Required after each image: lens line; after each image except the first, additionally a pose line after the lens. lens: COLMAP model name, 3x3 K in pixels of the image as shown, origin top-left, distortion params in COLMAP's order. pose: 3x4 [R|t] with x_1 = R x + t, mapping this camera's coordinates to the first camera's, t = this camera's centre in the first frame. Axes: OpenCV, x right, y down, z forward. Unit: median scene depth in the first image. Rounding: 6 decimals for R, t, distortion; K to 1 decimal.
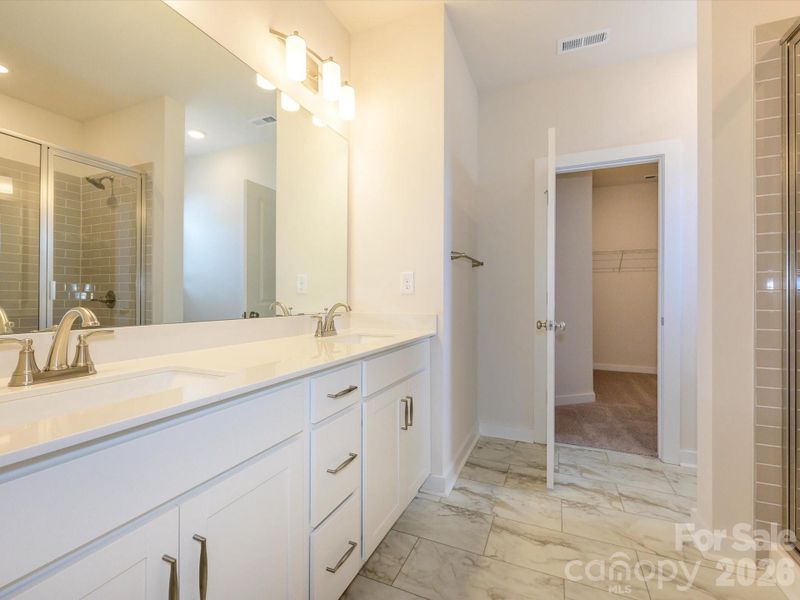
lens RADIAL K [[357.3, 0, 400.6], [0, 357.3, 297.5], [0, 0, 1]] dist [-0.002891, 0.000811]
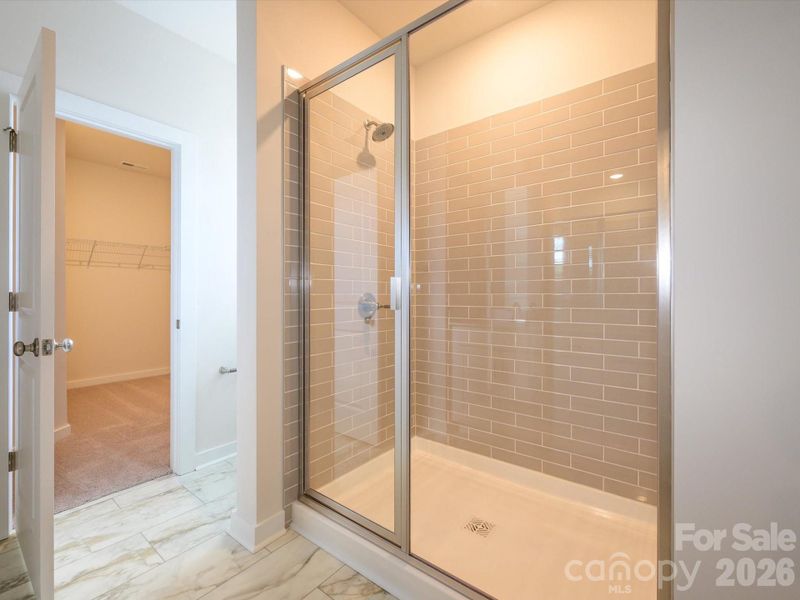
lens RADIAL K [[357.3, 0, 399.4], [0, 357.3, 296.3], [0, 0, 1]] dist [-0.002891, 0.000811]
pose [[0.247706, -0.005863, 0.968818, -0.023780], [0.002205, 0.999983, 0.005488, -0.010769], [-0.968833, 0.000777, 0.247714, 0.217198]]
